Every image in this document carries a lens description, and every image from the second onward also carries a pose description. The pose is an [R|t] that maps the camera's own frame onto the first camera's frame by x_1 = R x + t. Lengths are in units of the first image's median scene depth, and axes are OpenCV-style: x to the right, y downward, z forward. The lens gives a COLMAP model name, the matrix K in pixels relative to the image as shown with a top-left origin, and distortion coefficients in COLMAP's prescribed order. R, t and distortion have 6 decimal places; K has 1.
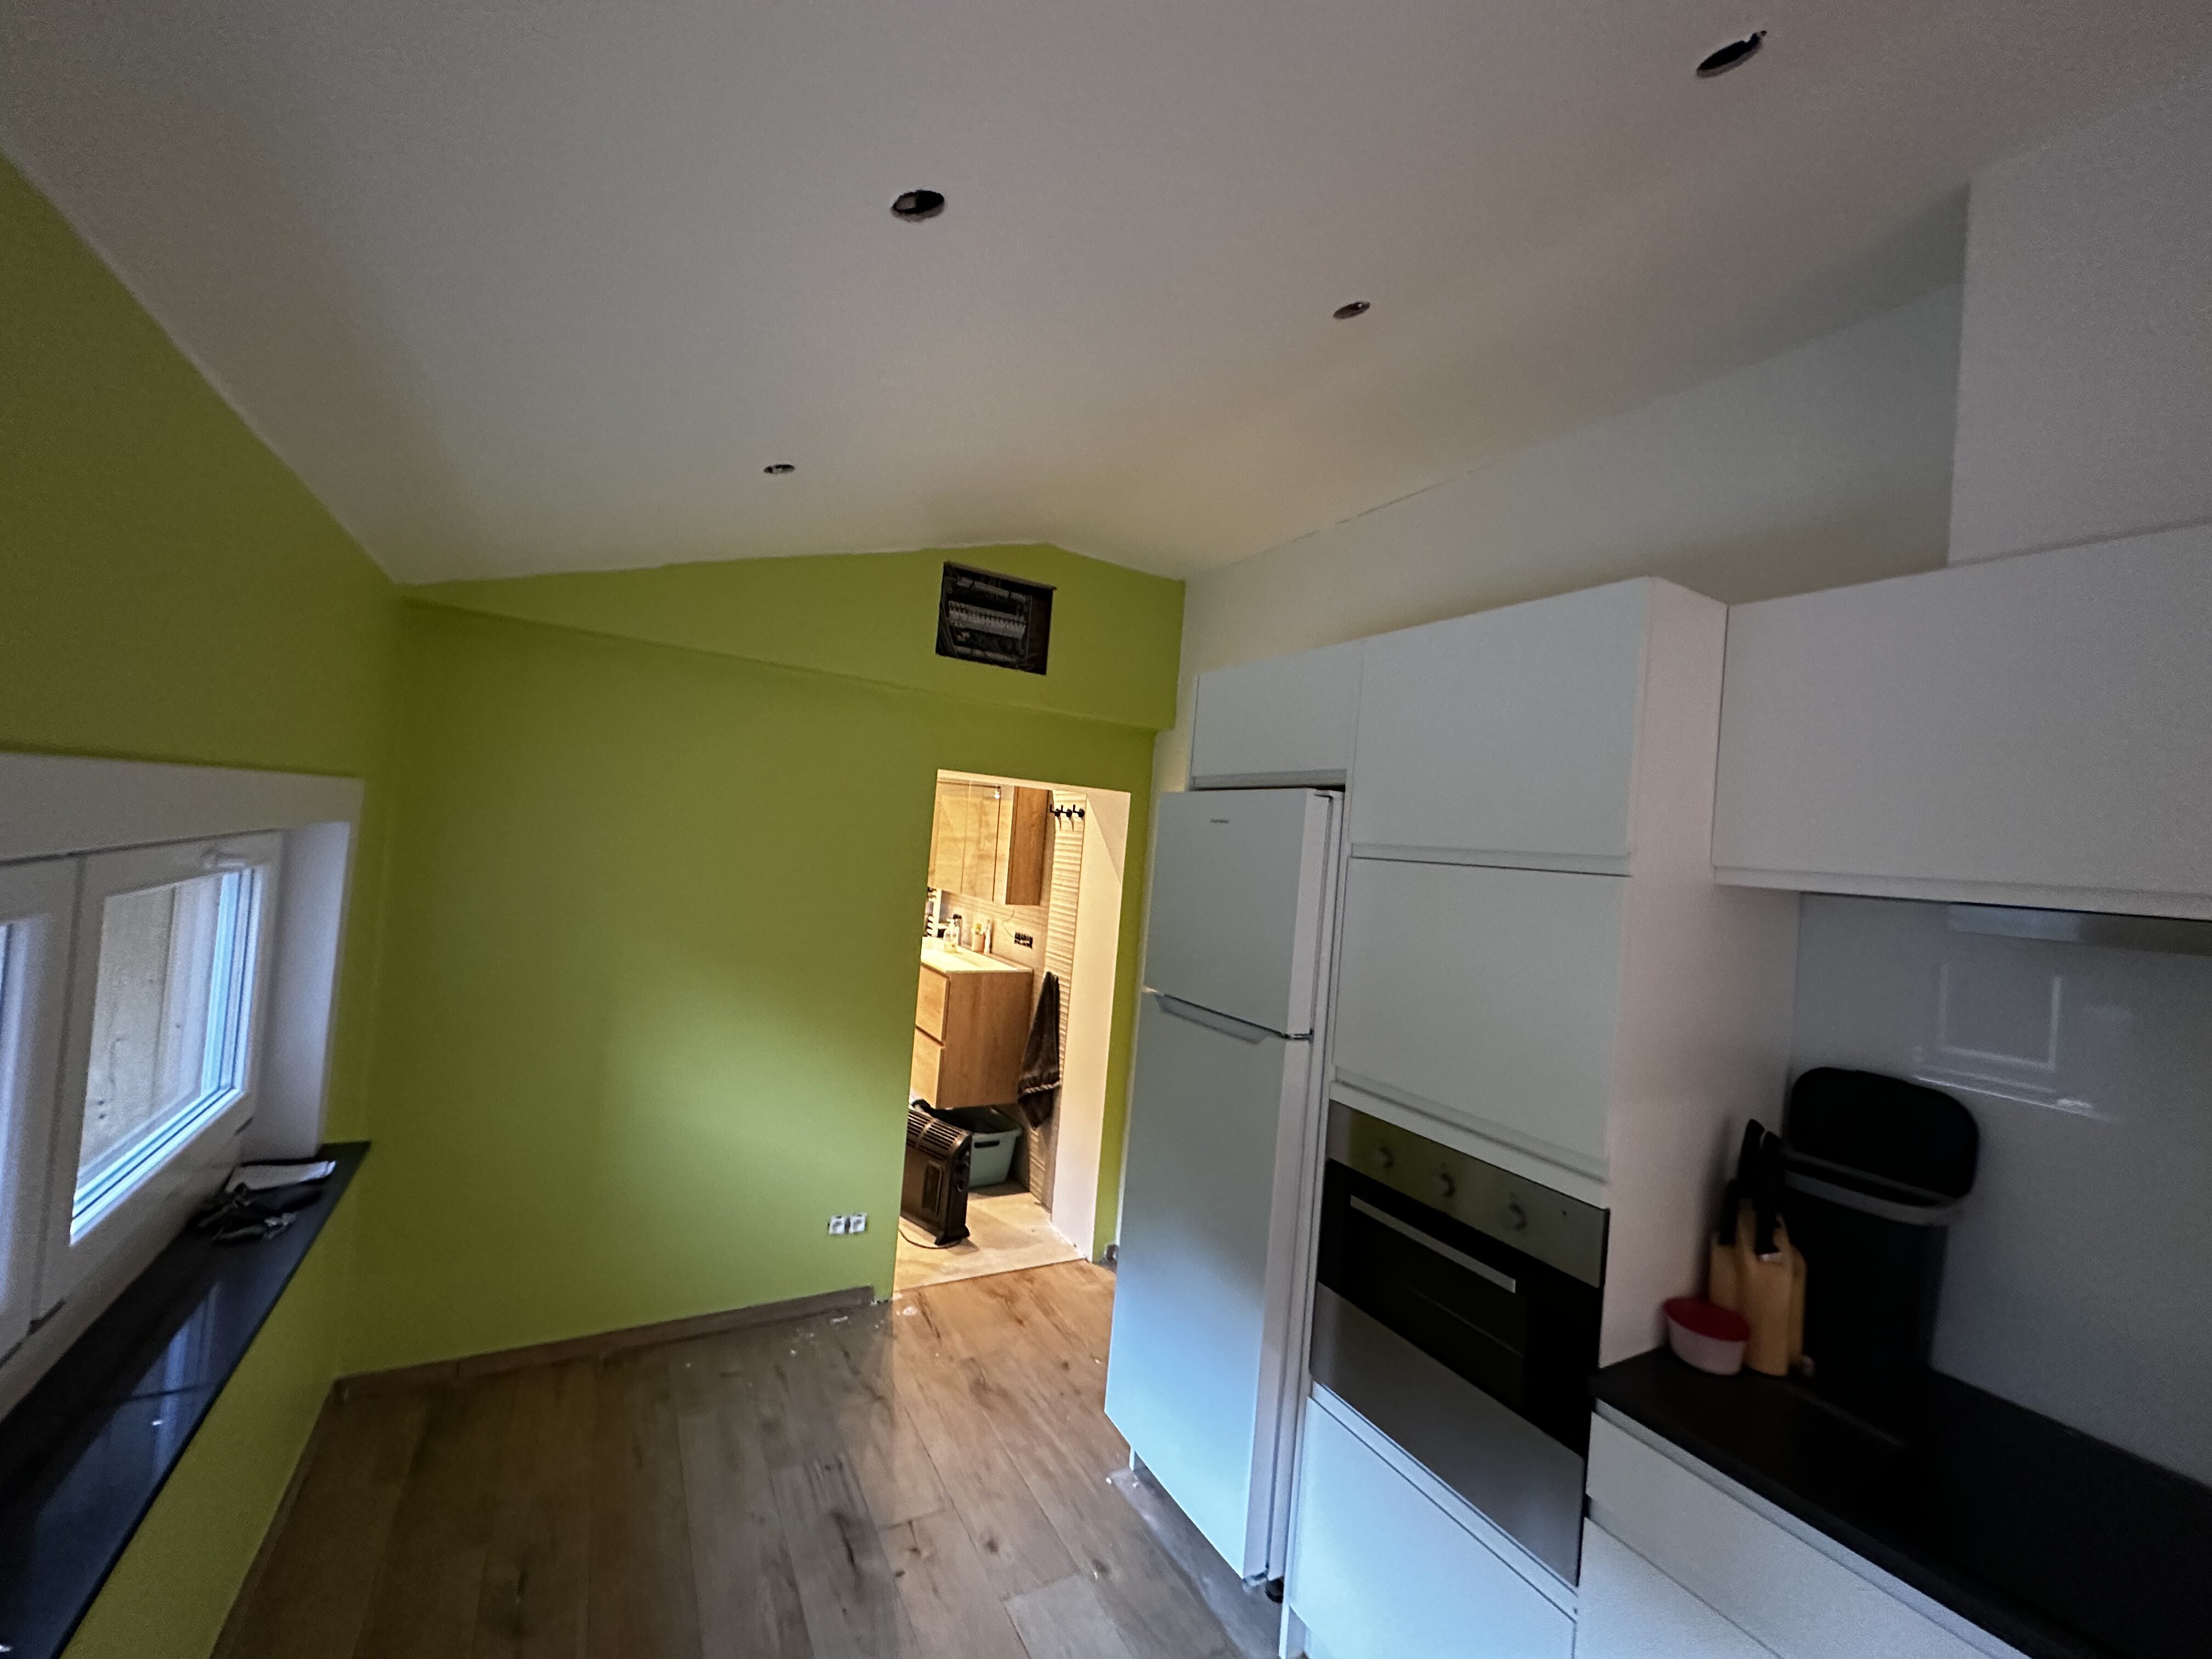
lens RADIAL K [[878.3, 0, 1106.0], [0, 878.3, 829.5], [0, 0, 1]] dist [-0.001626, 0.000565]
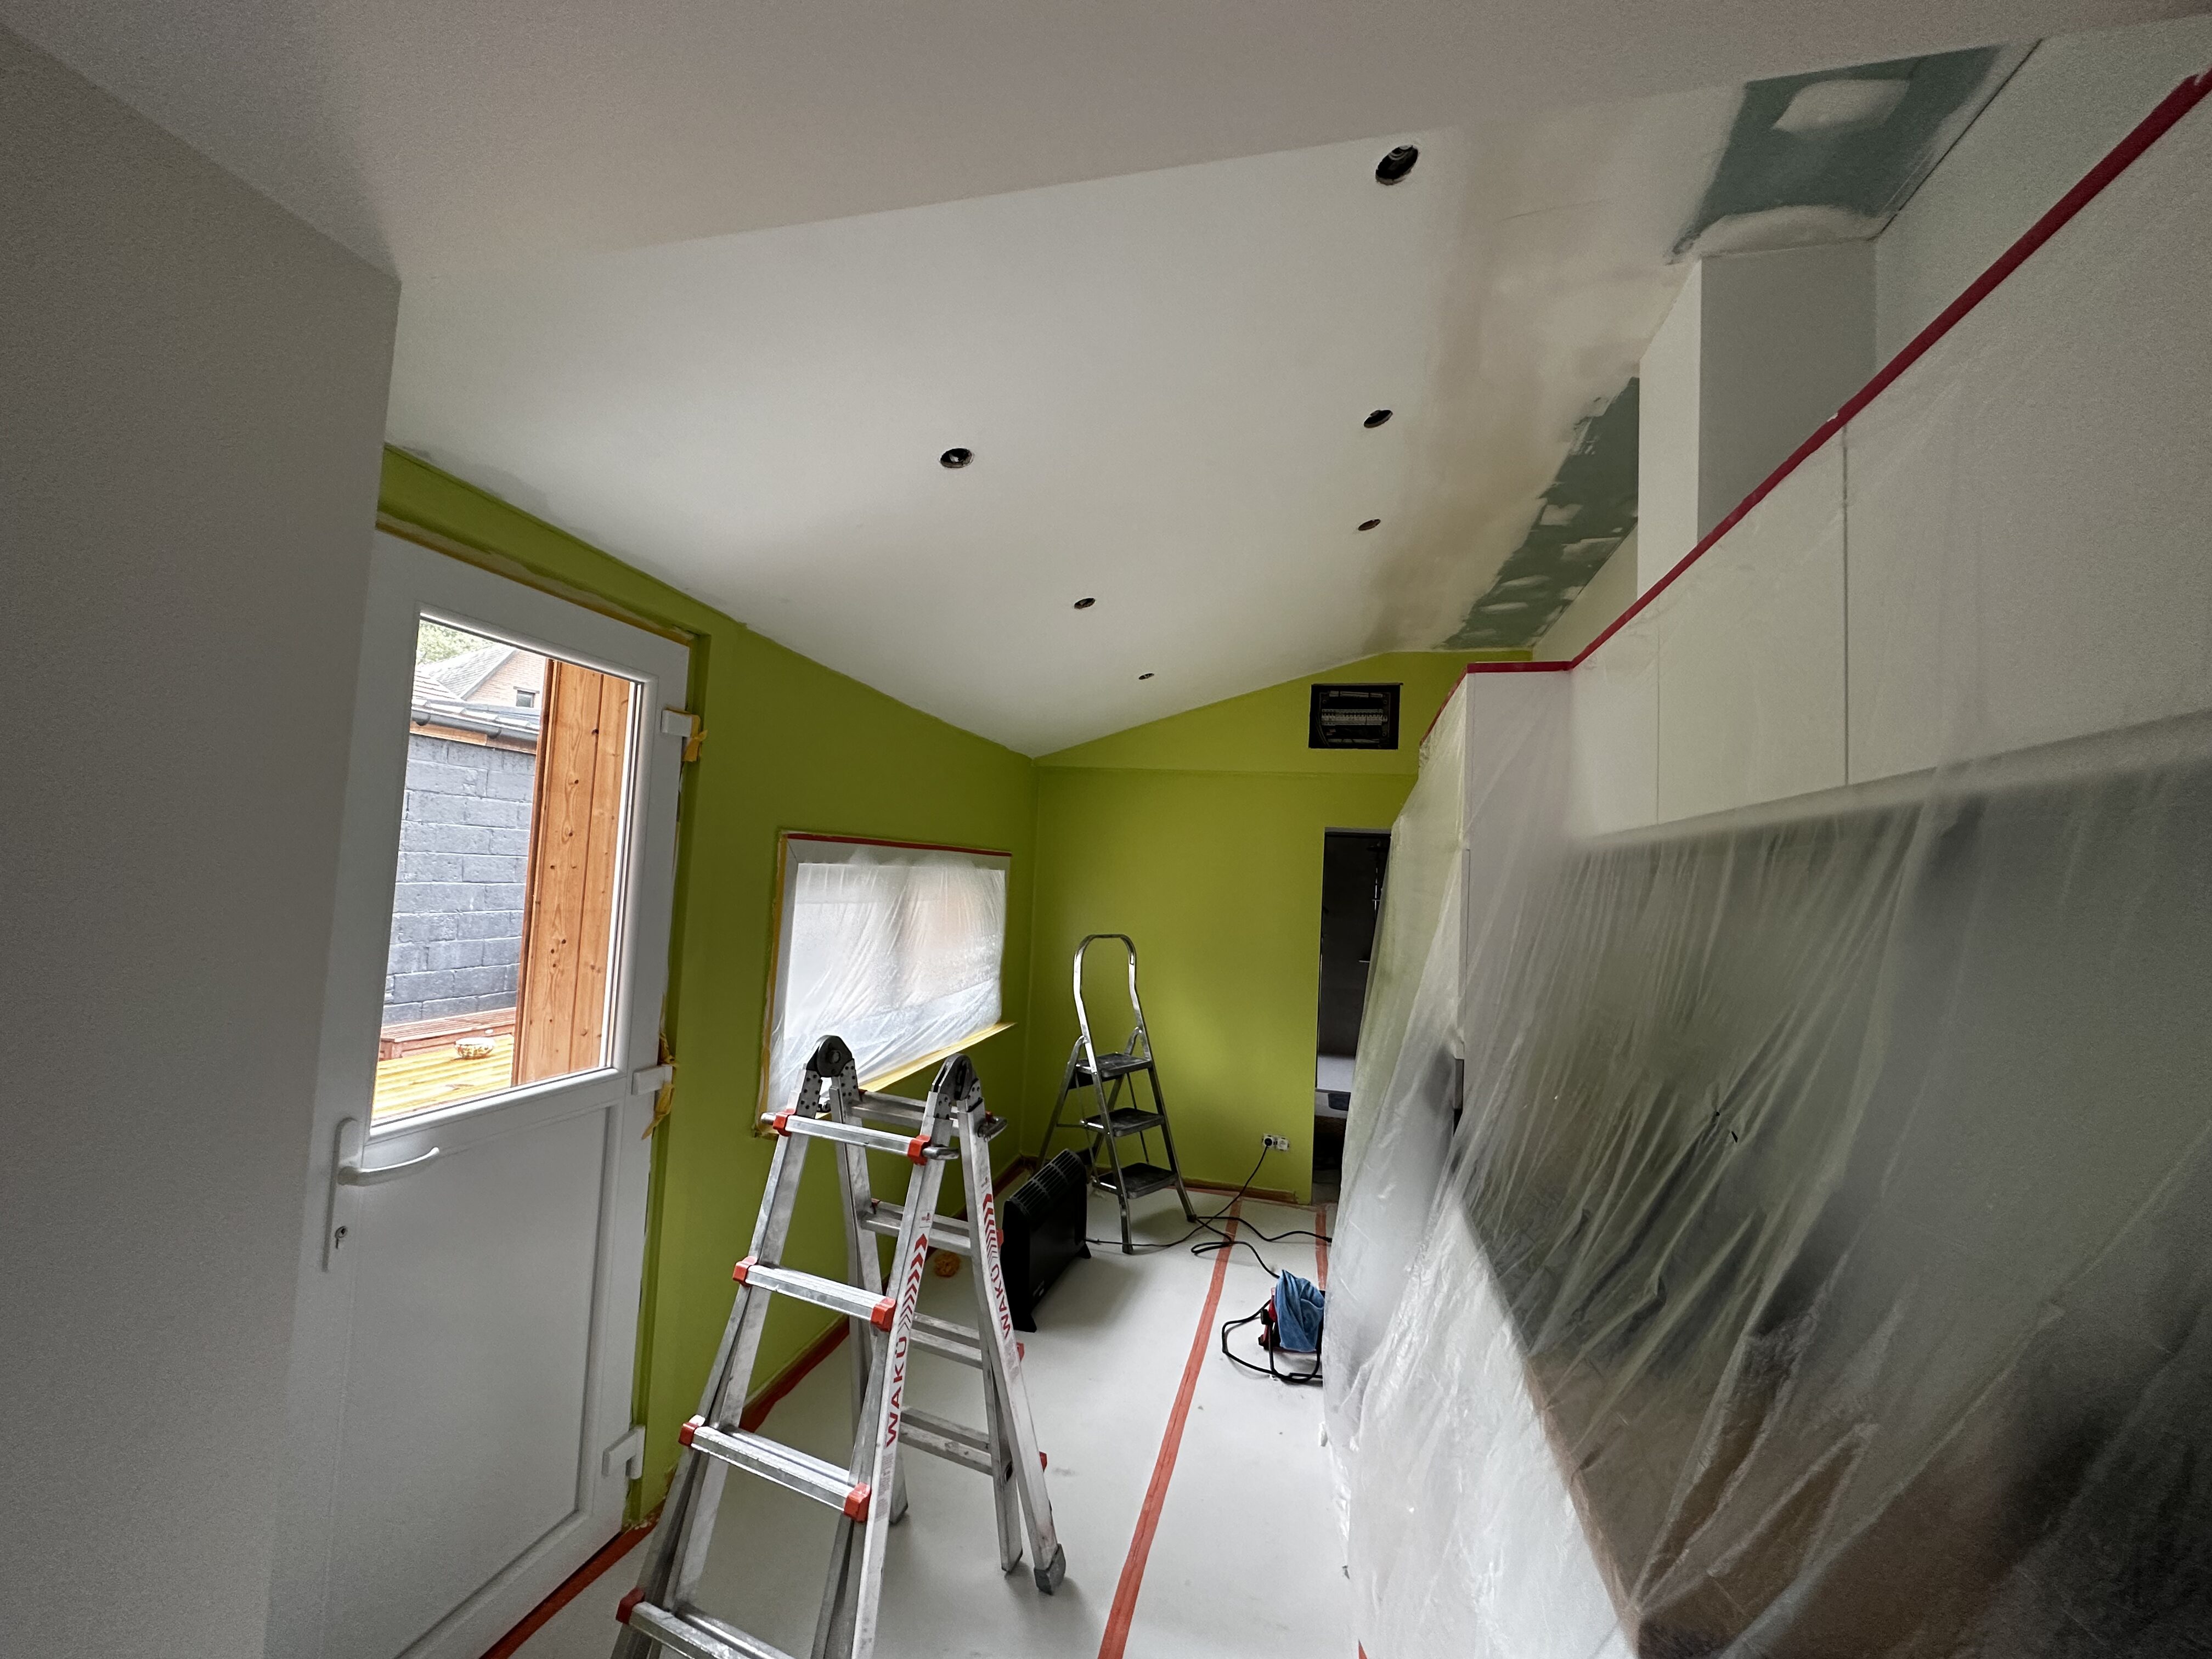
lens RADIAL K [[878.3, 0, 1106.0], [0, 878.3, 829.5], [0, 0, 1]] dist [-0.001626, 0.000565]
pose [[0.721565, -0.084413, -0.687182, 0.536493], [0.022281, 0.994857, -0.098812, 0.069395], [0.691988, 0.055988, 0.719734, -0.266221]]
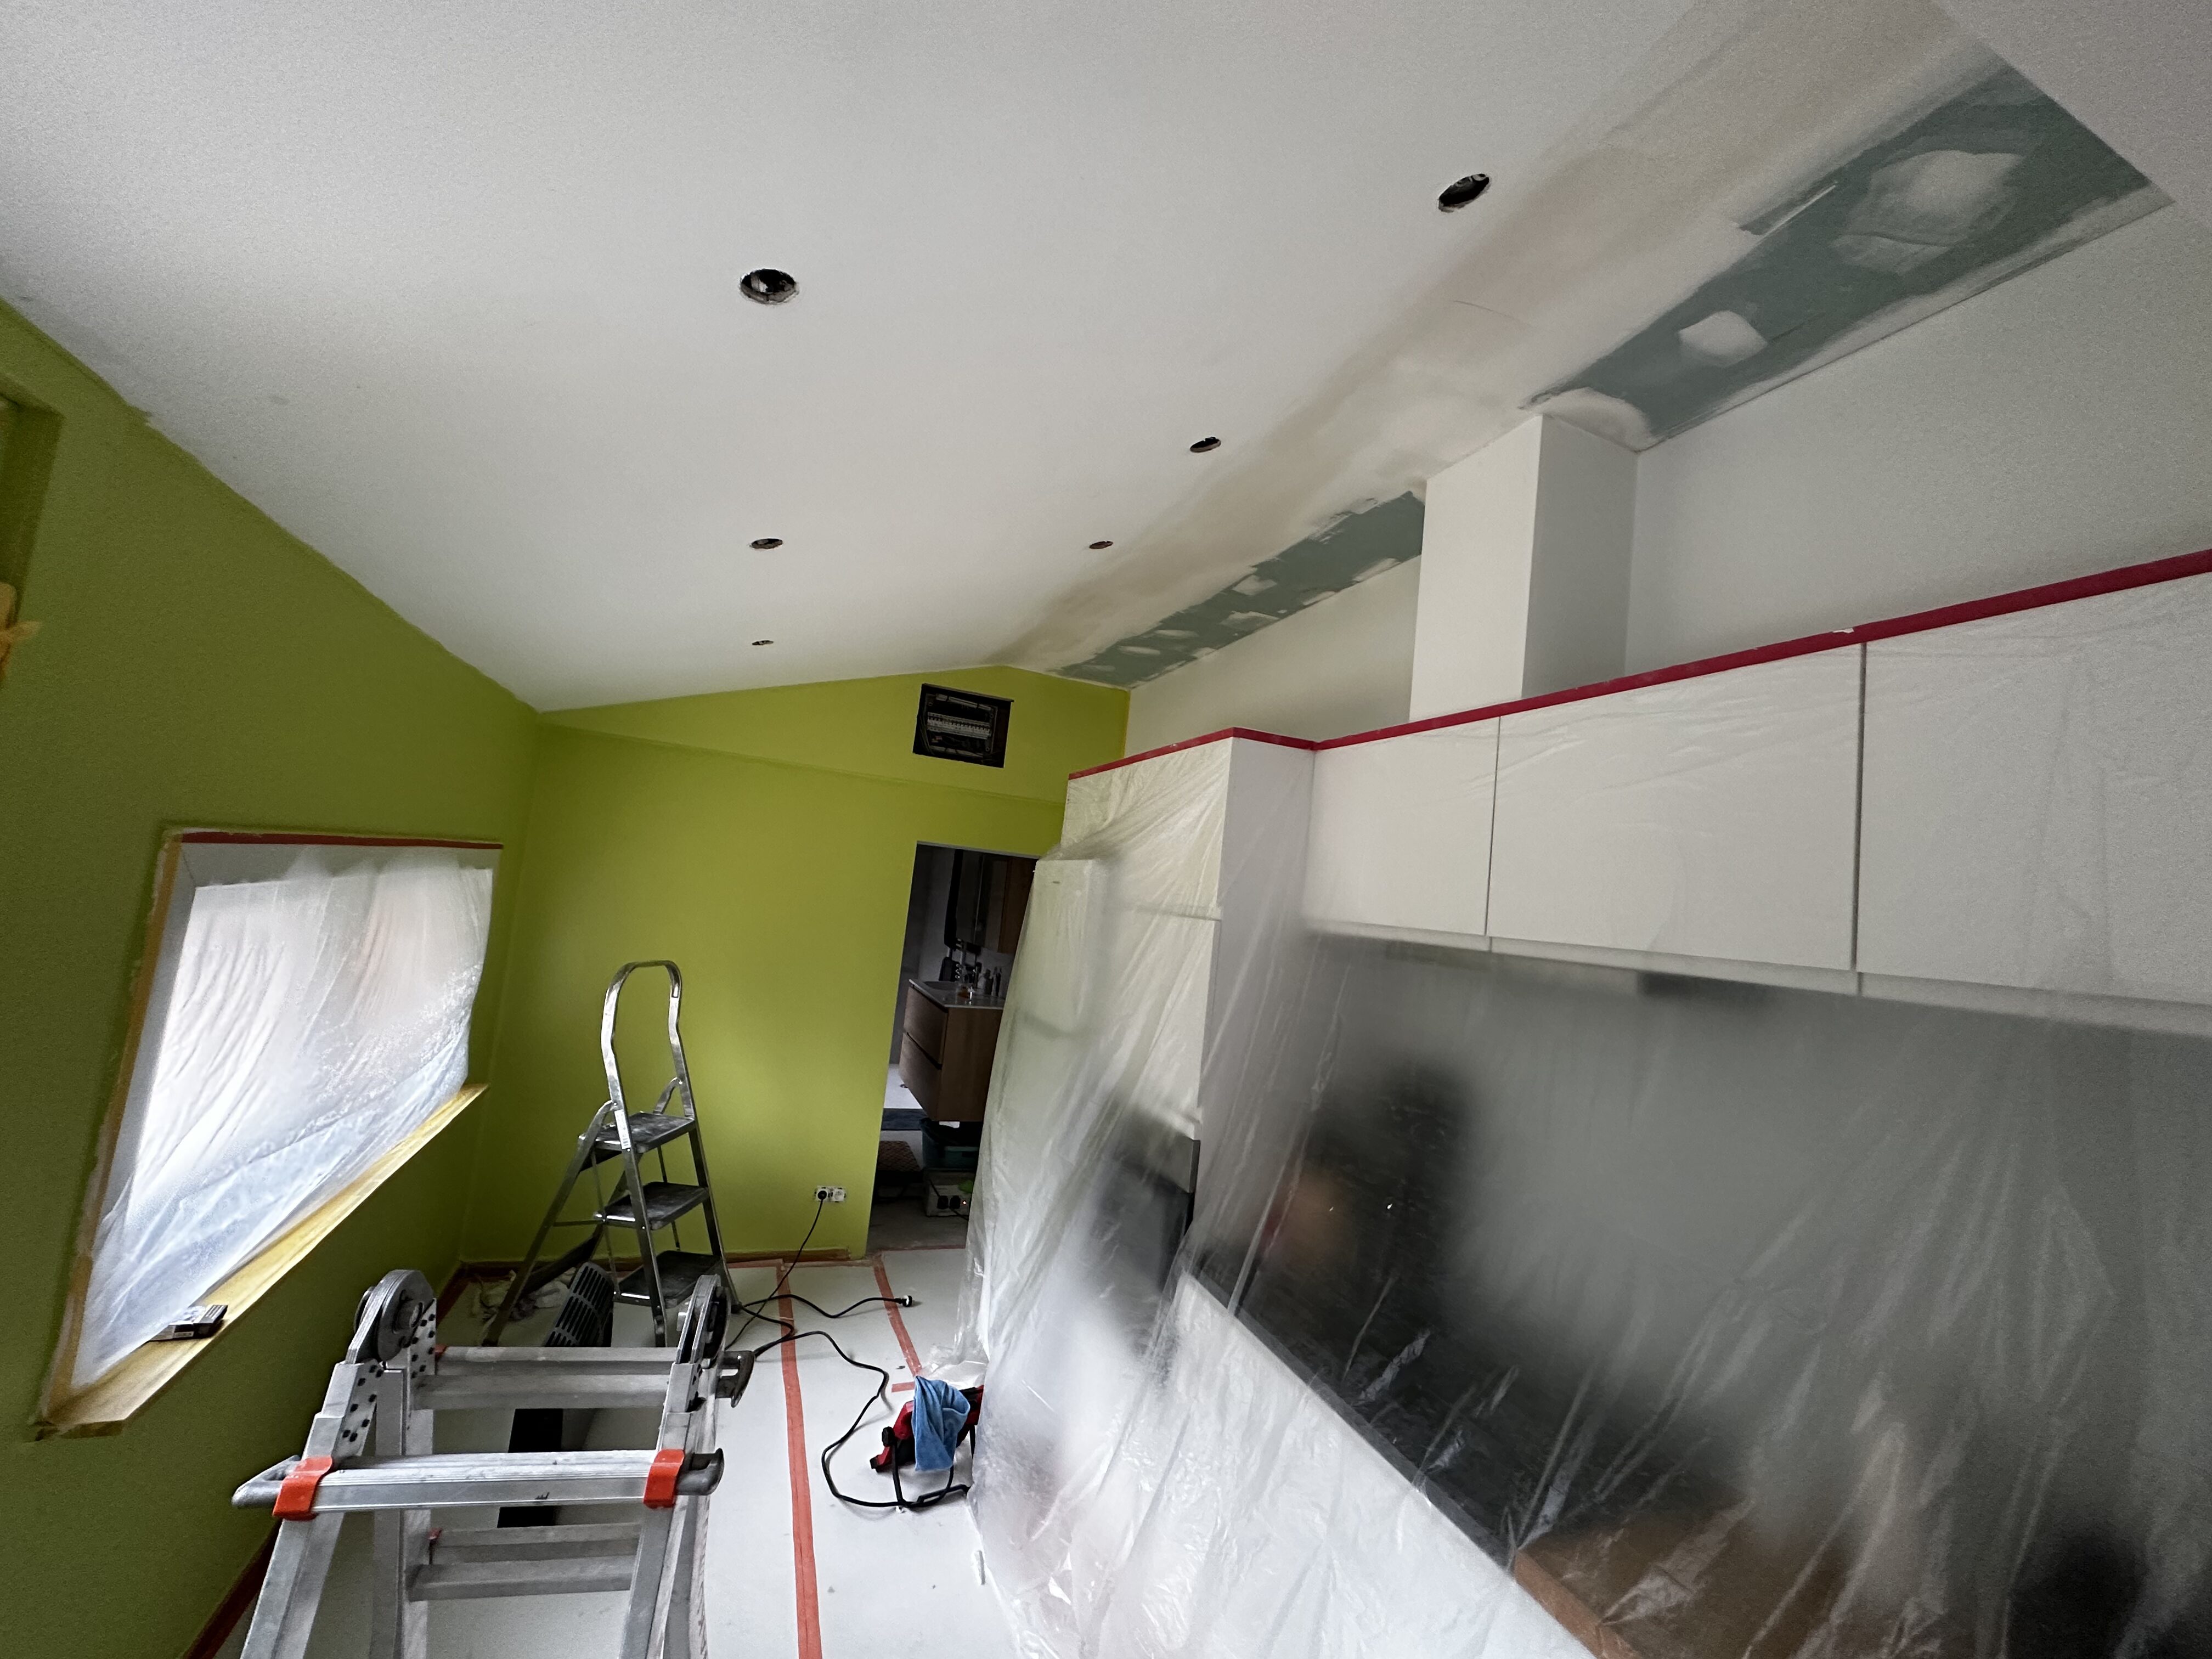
lens RADIAL K [[878.3, 0, 1106.0], [0, 878.3, 829.5], [0, 0, 1]] dist [-0.001626, 0.000565]
pose [[0.990327, 0.013145, -0.138129, 0.267608], [-0.023633, 0.996936, -0.074563, 0.005693], [0.136725, 0.077106, 0.987604, -0.243988]]
